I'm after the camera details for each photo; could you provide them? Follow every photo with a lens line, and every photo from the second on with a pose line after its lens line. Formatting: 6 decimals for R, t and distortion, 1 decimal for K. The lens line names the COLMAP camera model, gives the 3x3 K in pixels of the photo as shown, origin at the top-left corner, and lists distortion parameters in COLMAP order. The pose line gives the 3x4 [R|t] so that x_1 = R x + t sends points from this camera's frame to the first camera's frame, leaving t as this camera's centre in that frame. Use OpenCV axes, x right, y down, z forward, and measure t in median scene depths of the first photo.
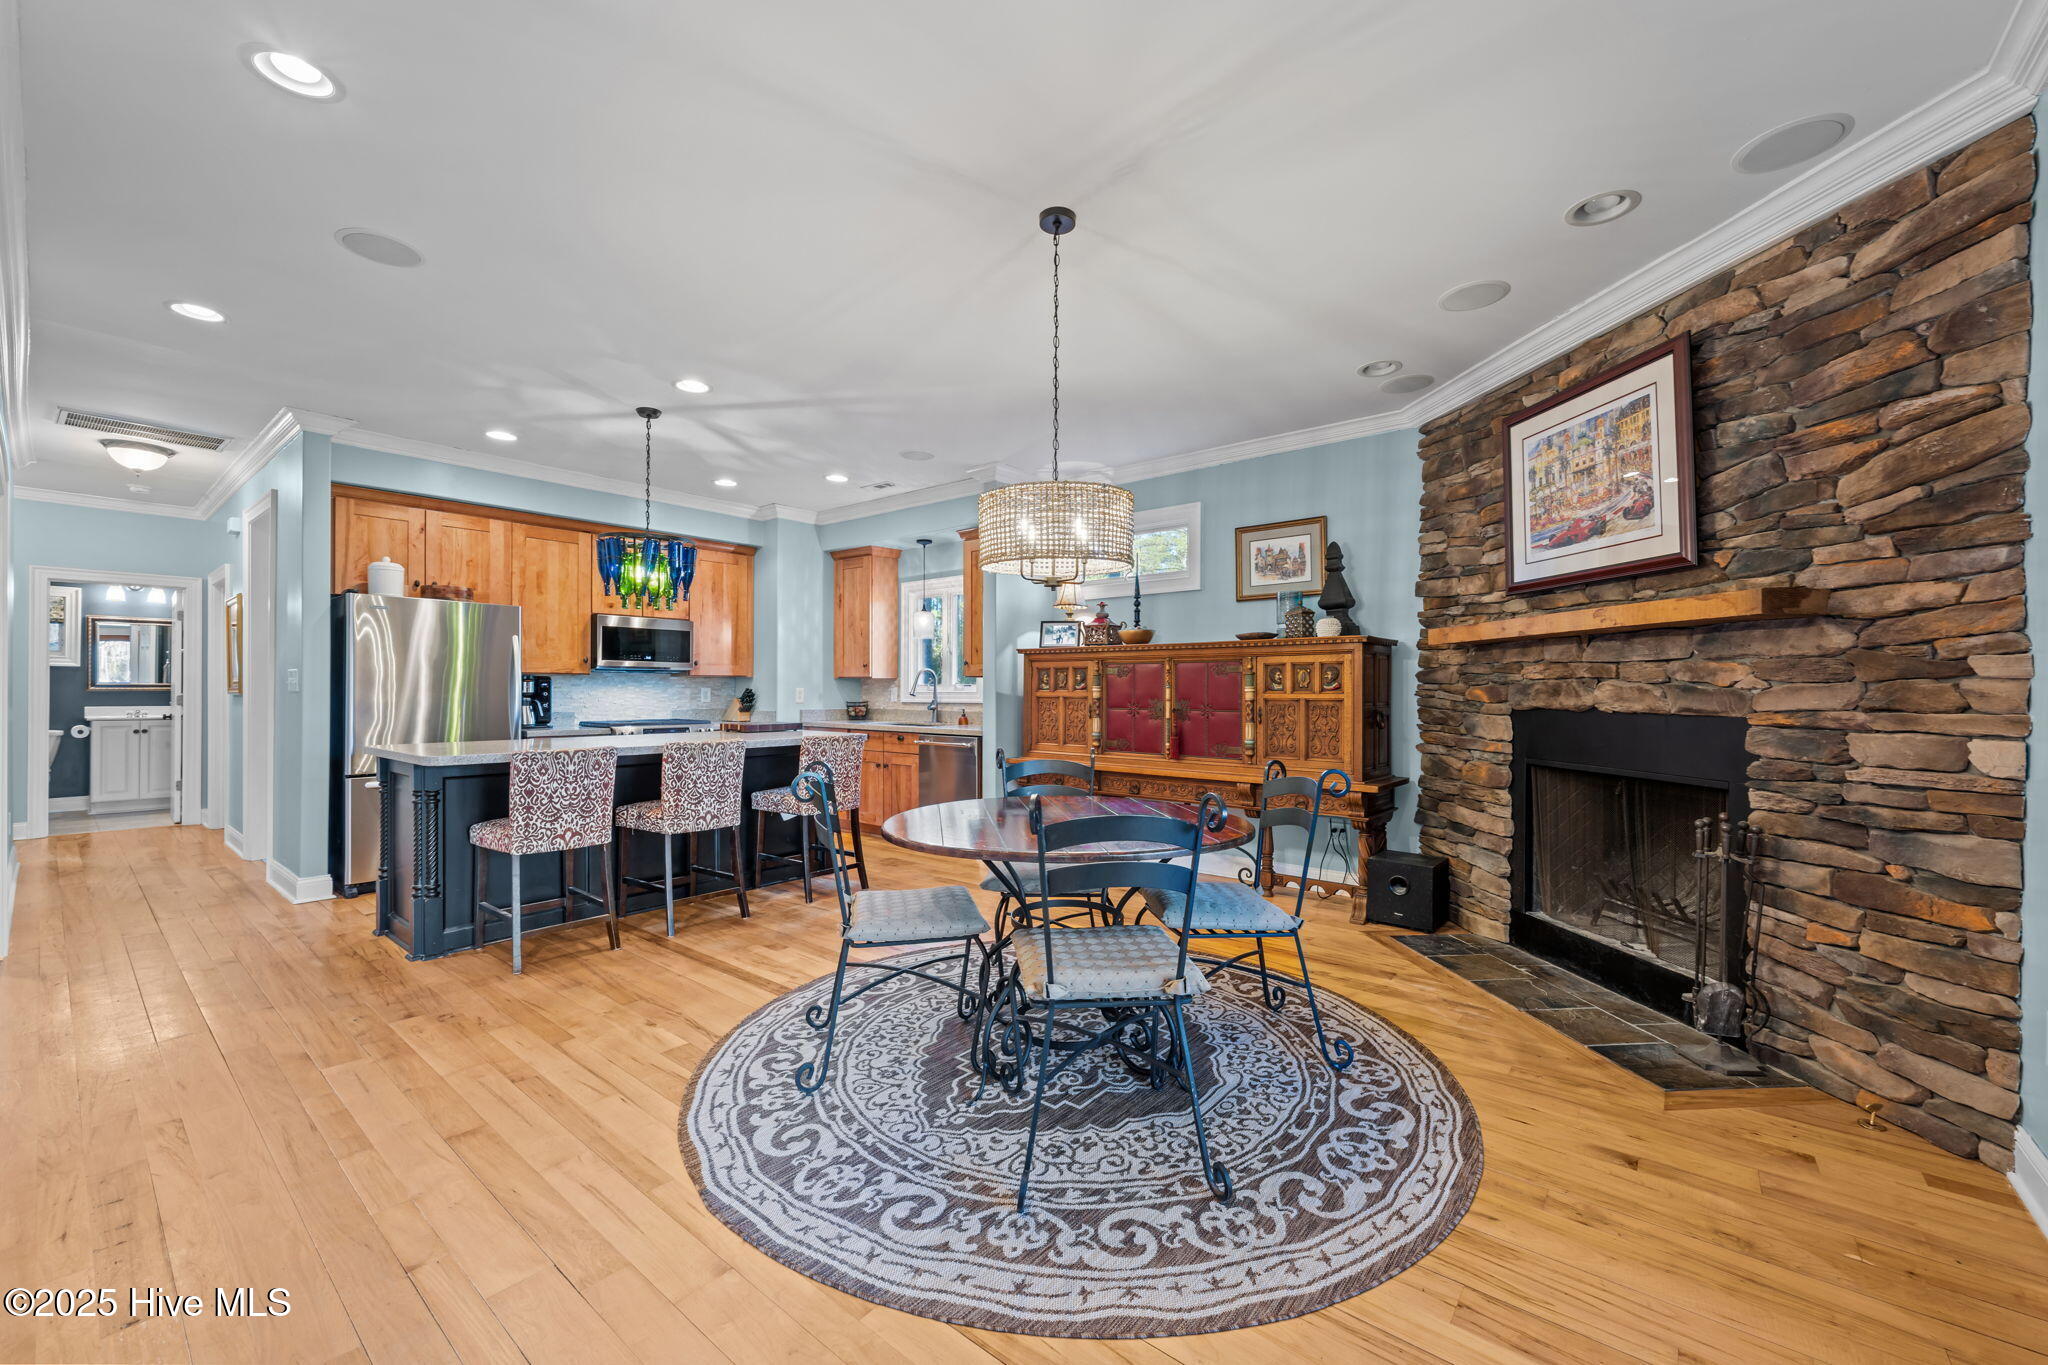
lens RADIAL K [[809.1, 0, 1024.6], [0, 809.1, 687.5], [0, 0, 1]] dist [-0.000997, 0.000618]
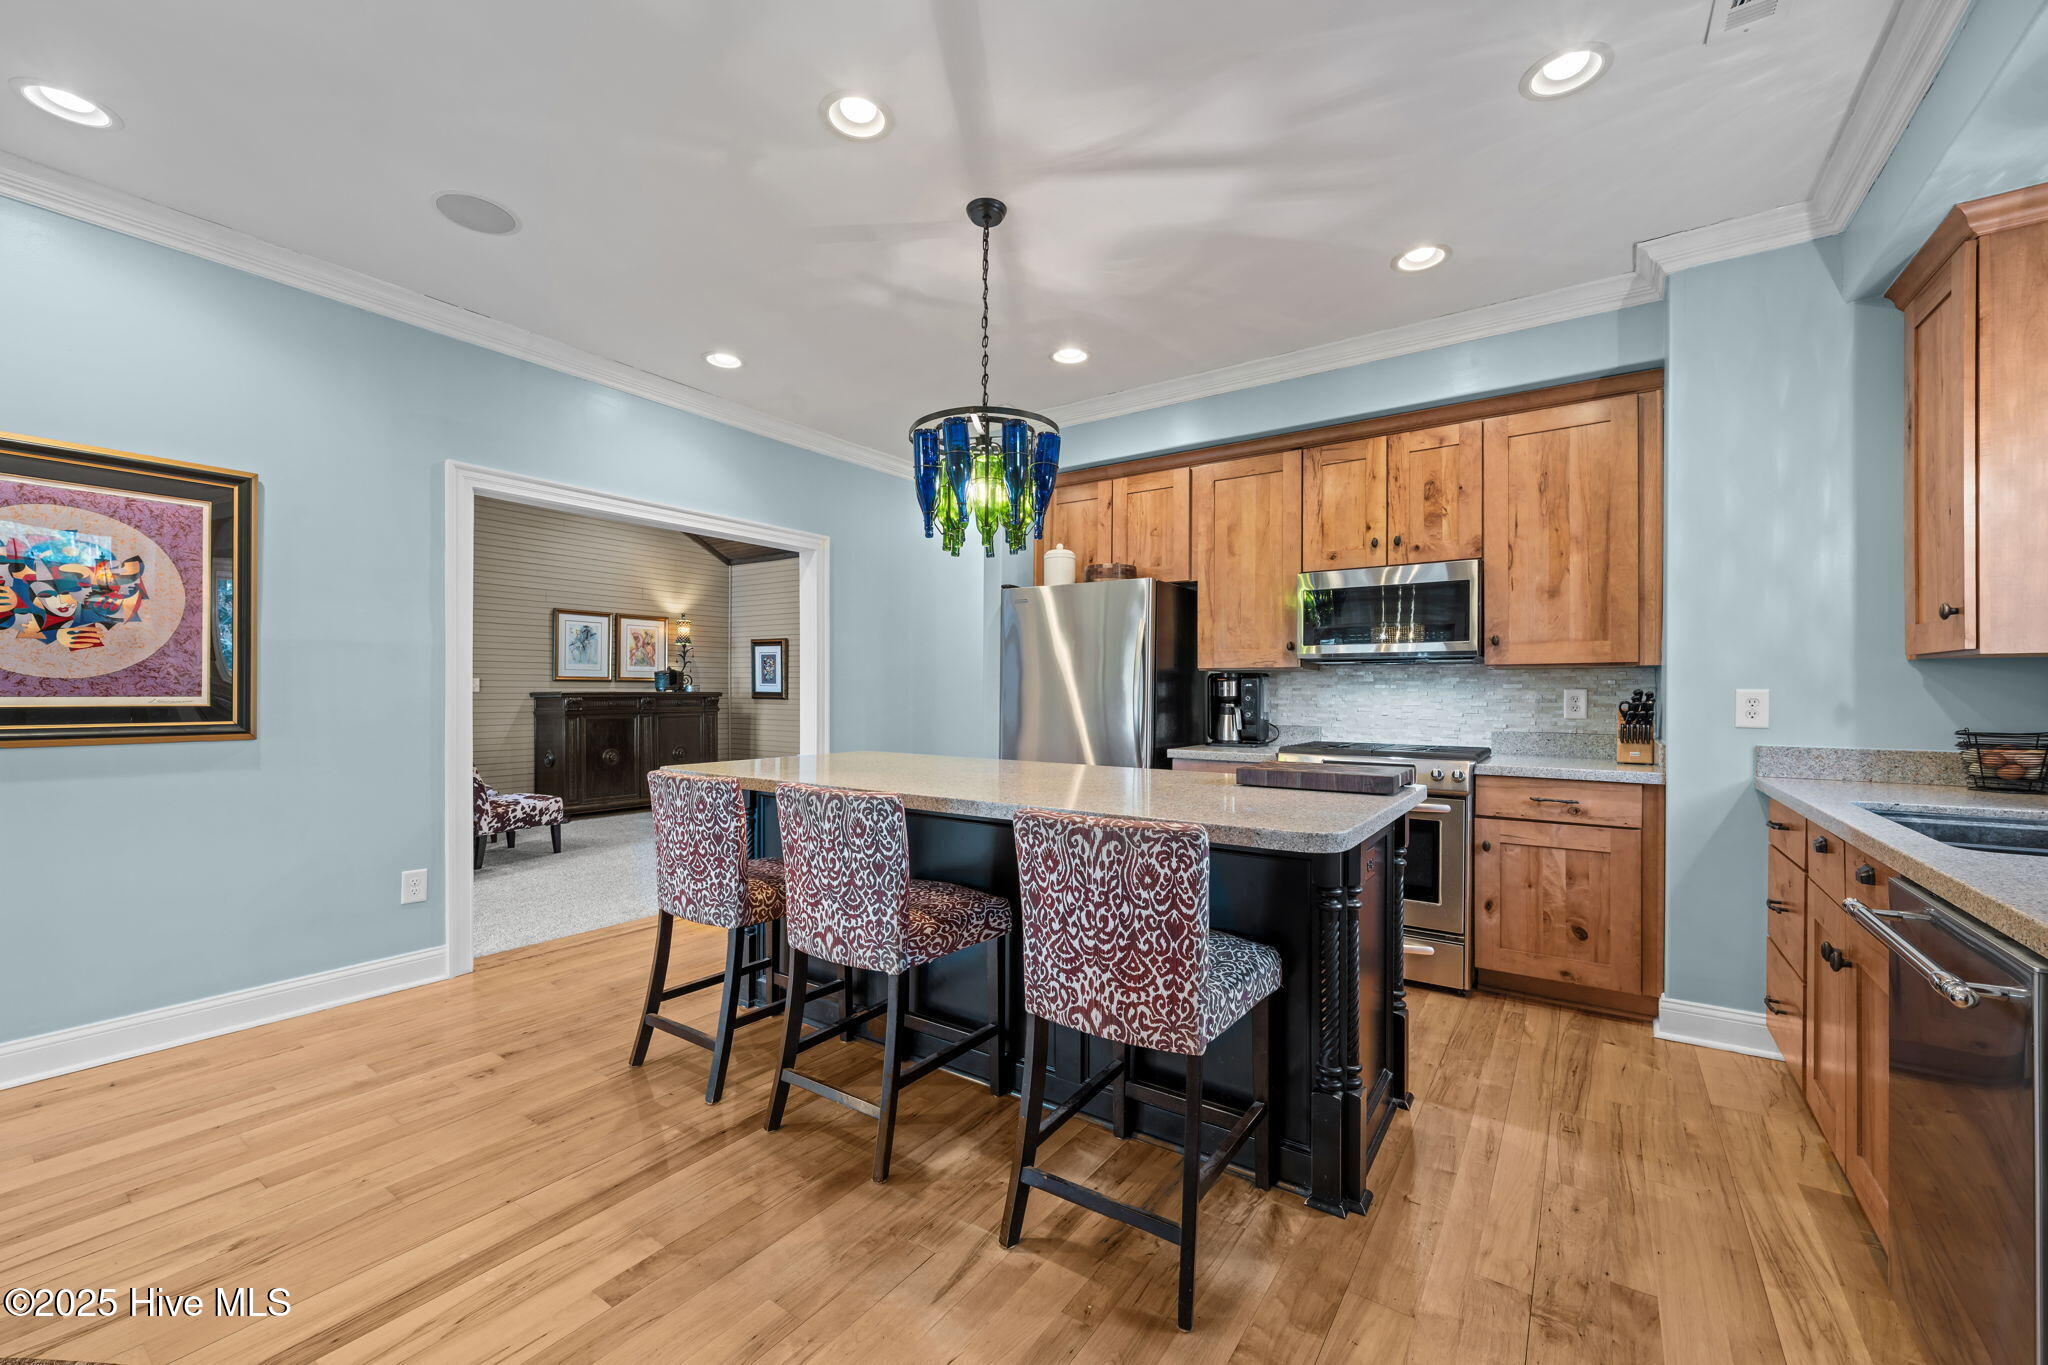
lens RADIAL K [[809.1, 0, 1034.3], [0, 809.1, 696.9], [0, 0, 1]] dist [-0.000997, 0.000618]
pose [[0.083375, 0.005615, -0.996502, 0.113383], [-0.000837, 0.999984, 0.005565, 0.004046], [0.996518, 0.000370, 0.083378, 0.953131]]
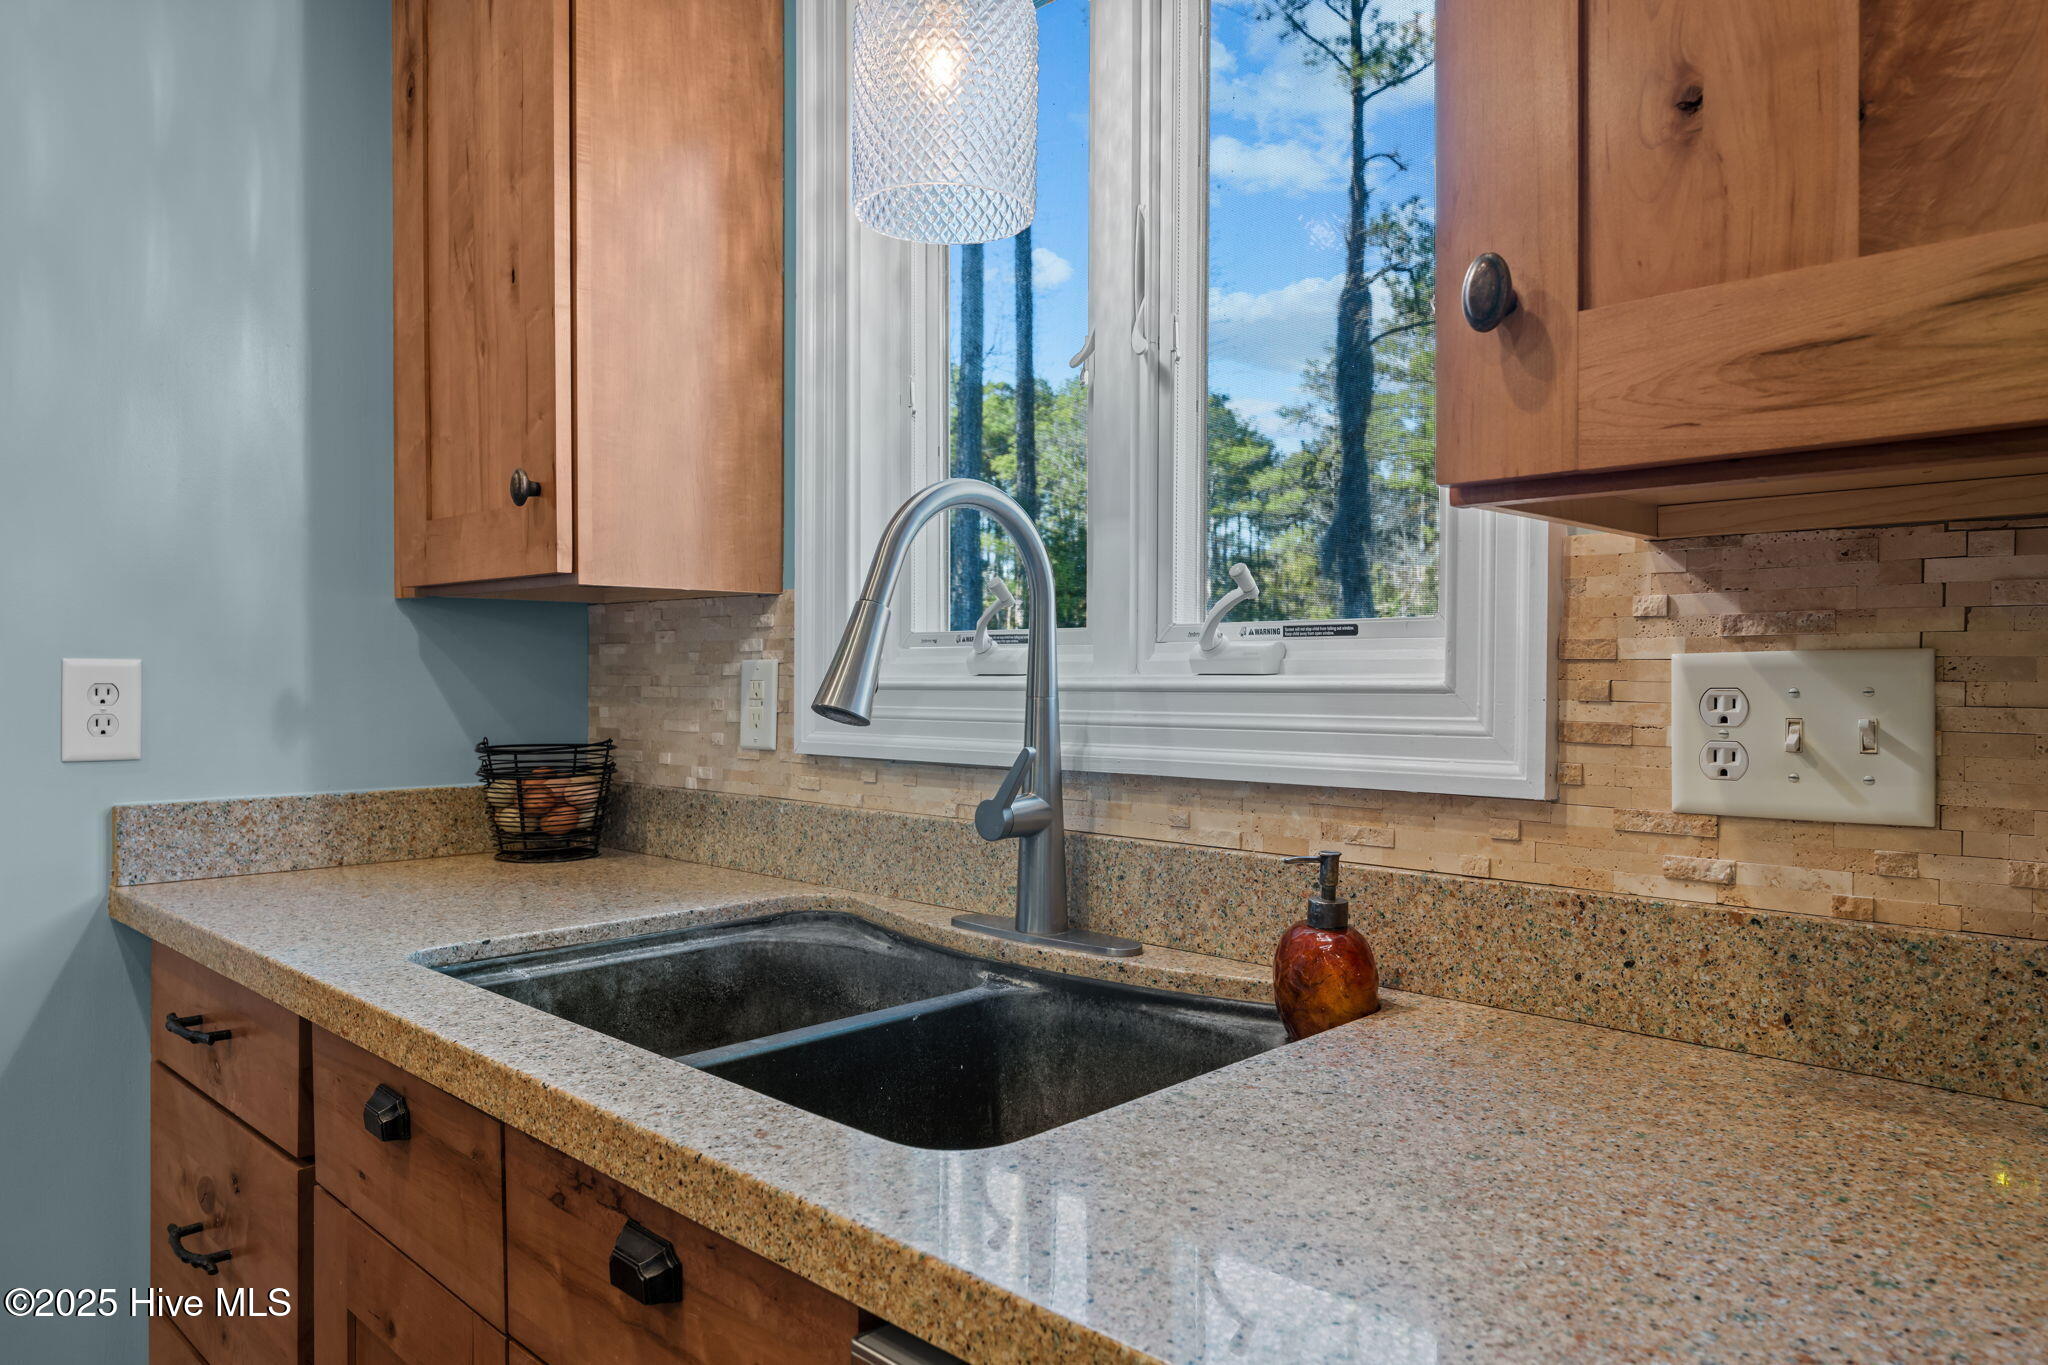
lens RADIAL K [[1344.3, 0, 1023.7], [0, 1344.3, 676.7], [0, 0, 1]] dist [0.004183, -0.003139]
pose [[0.996330, 0.000520, -0.085598, -0.141221], [-0.000274, 0.999996, 0.002891, 0.005247], [0.085599, -0.002857, 0.996326, 1.171833]]
